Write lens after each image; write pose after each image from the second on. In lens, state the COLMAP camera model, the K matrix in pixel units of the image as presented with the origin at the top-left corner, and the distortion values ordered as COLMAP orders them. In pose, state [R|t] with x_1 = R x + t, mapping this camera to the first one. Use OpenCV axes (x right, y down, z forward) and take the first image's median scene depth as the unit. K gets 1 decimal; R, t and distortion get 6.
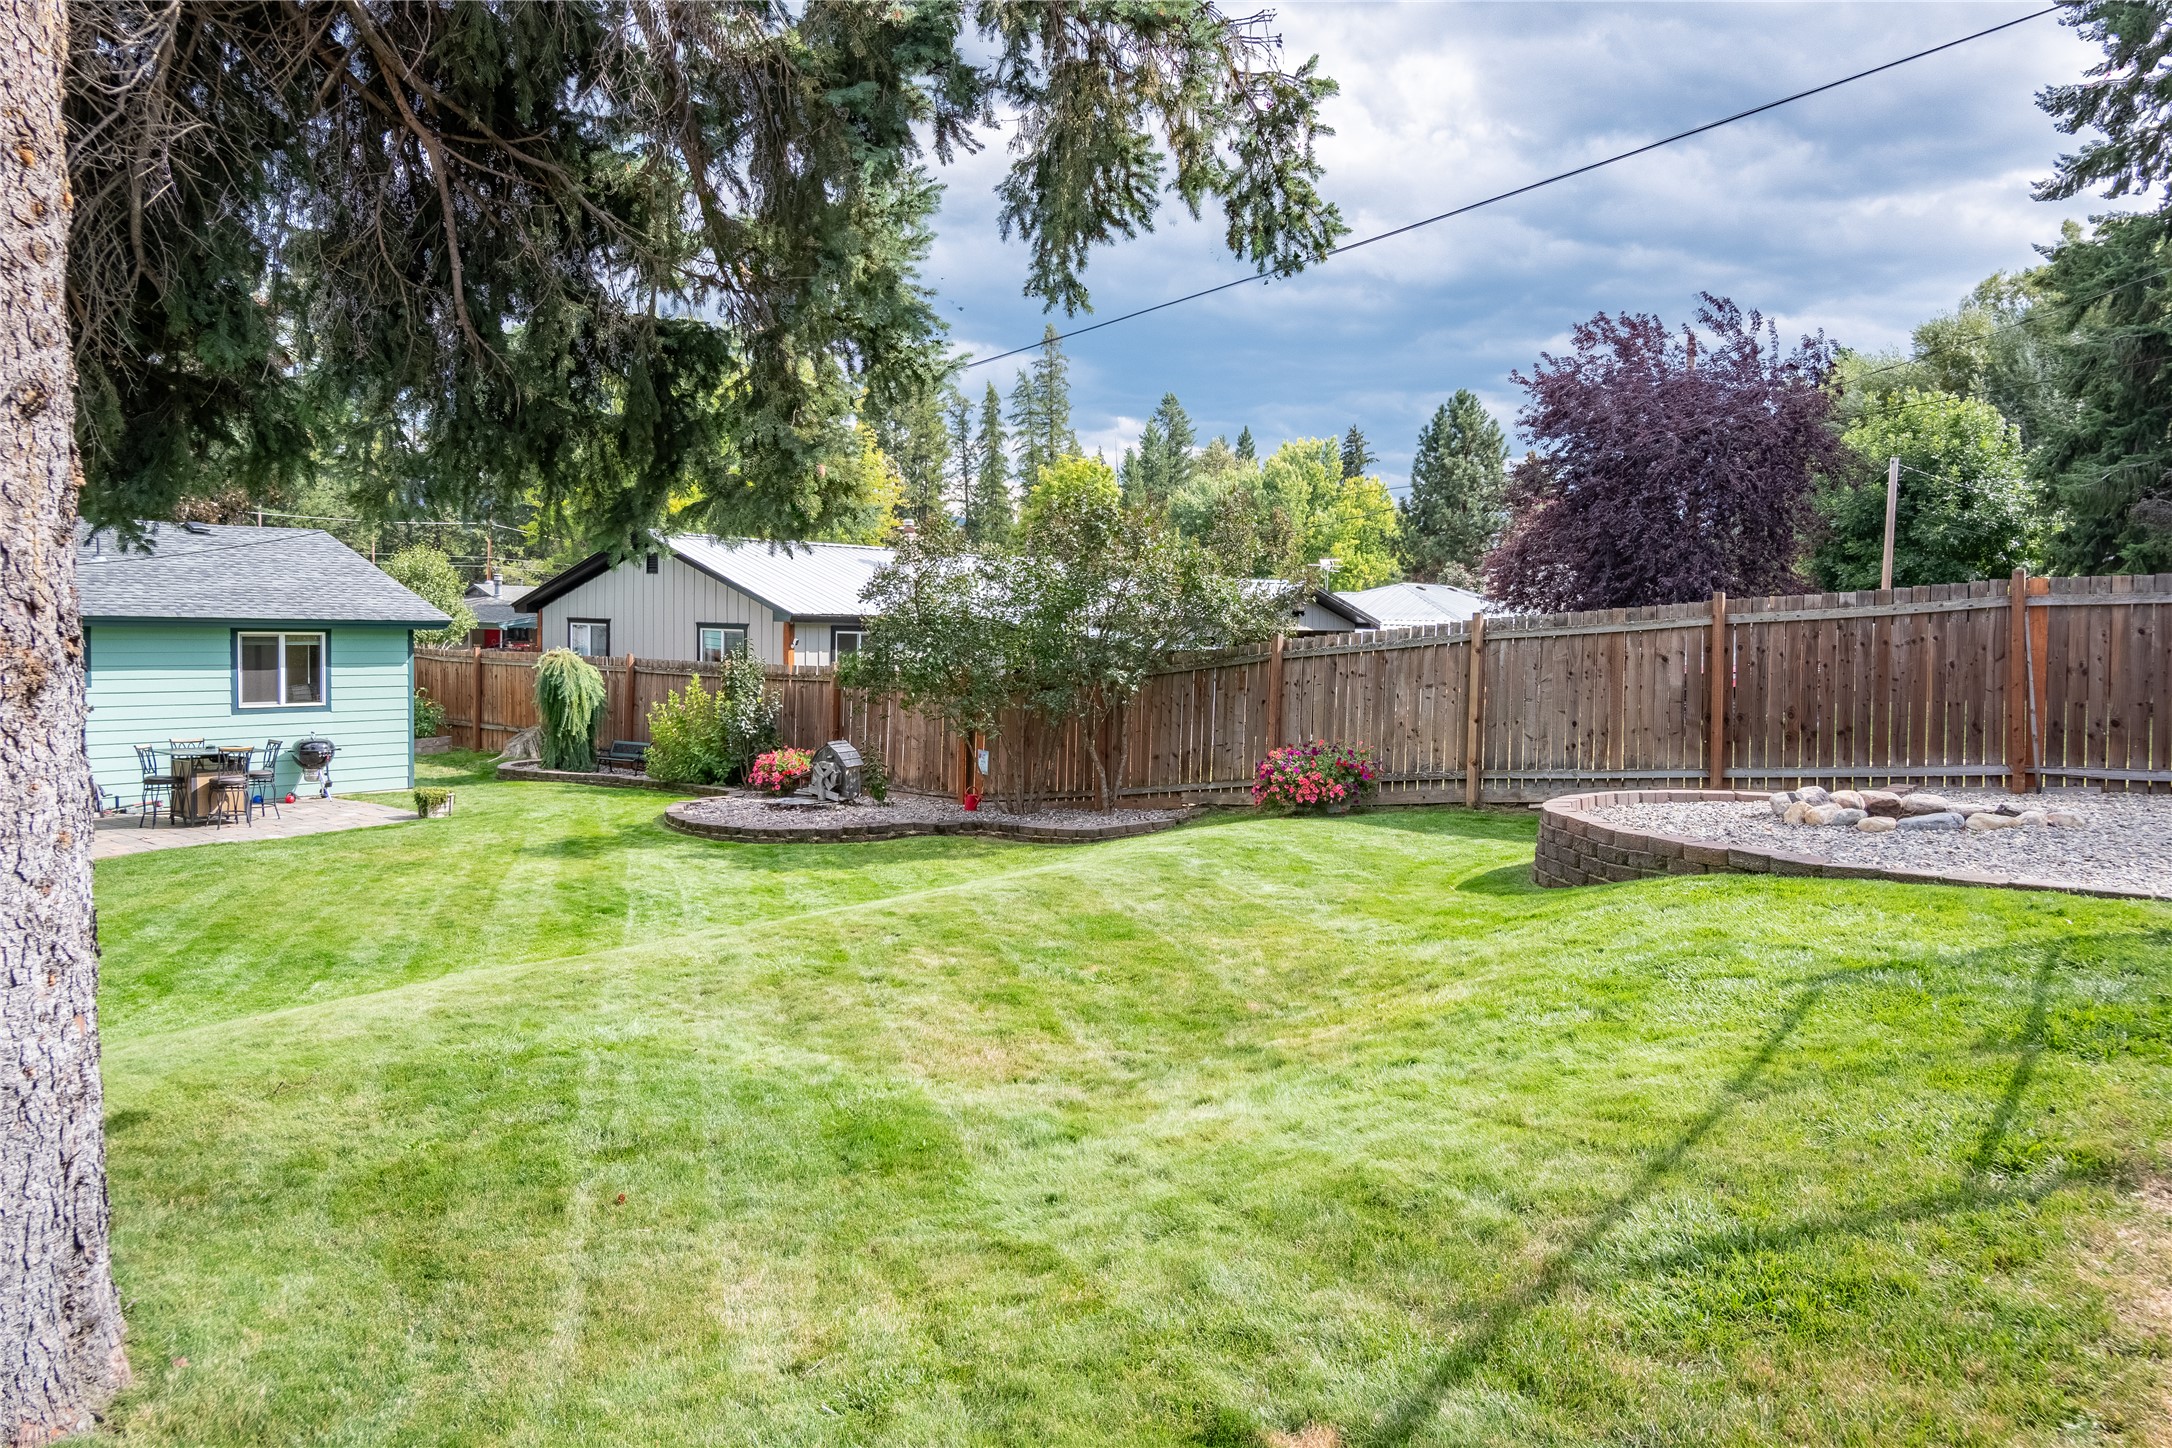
lens RADIAL K [[1451.5, 0, 1088.8], [0, 1451.5, 724.8], [0, 0, 1]] dist [-0.034223, -0.001945]
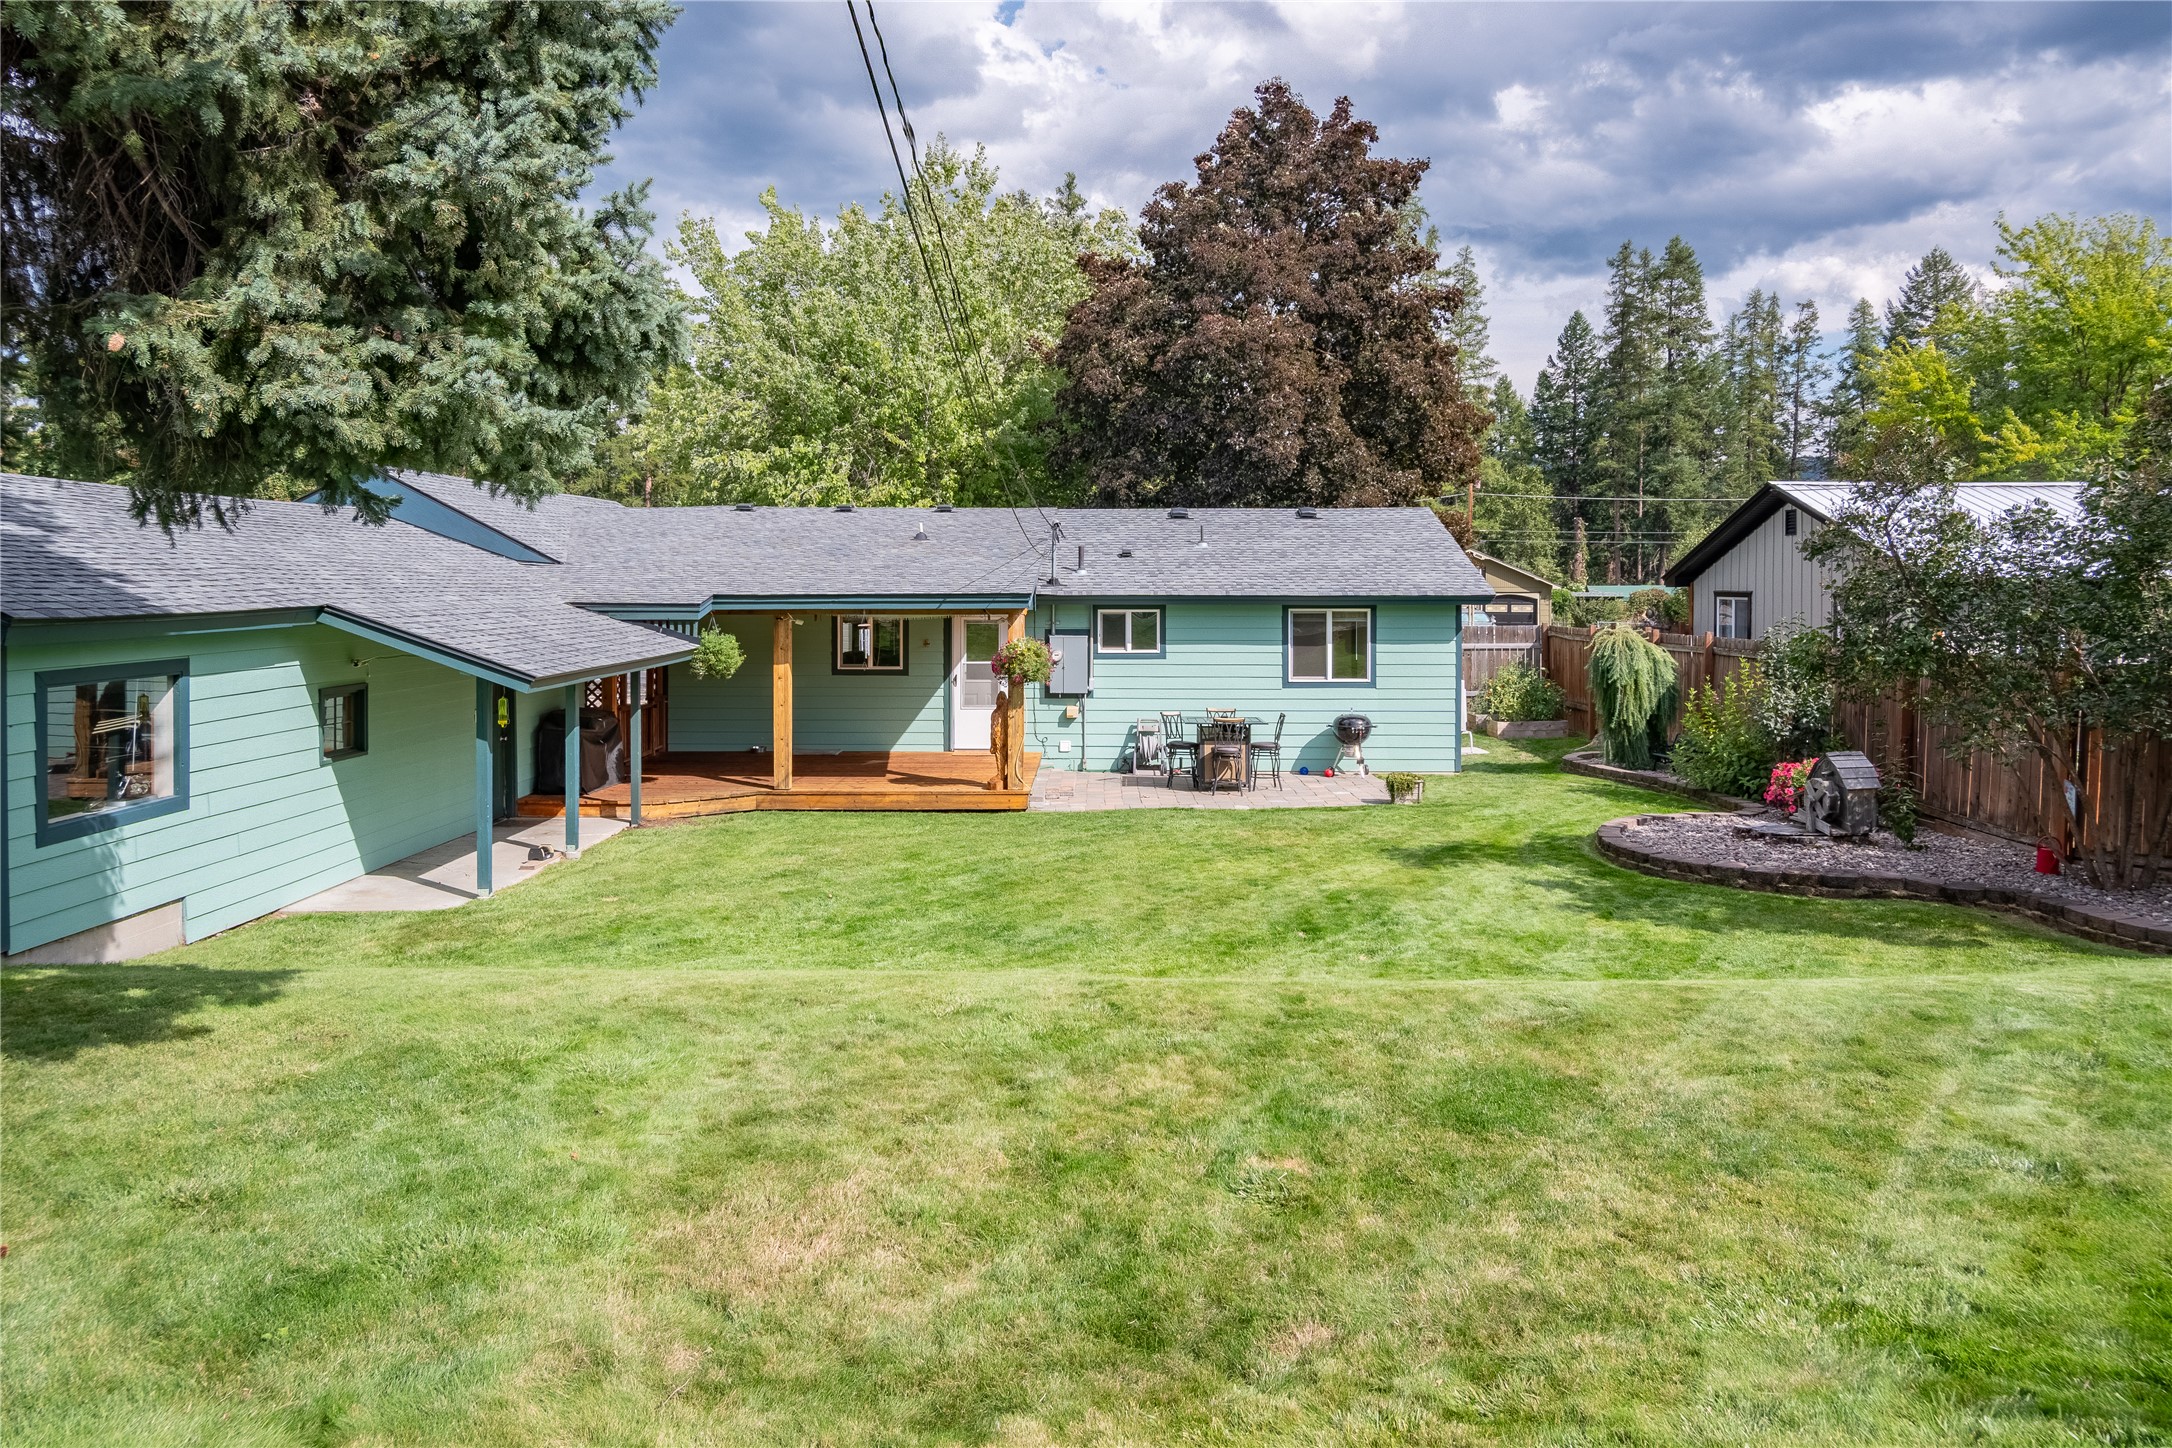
lens RADIAL K [[1451.5, 0, 1085.9], [0, 1451.5, 723.6], [0, 0, 1]] dist [-0.034223, -0.001945]
pose [[0.571099, 0.051209, -0.819282, 0.187981], [-0.043286, 0.998542, 0.032240, -0.009155], [0.819739, 0.017051, 0.572484, 0.274019]]
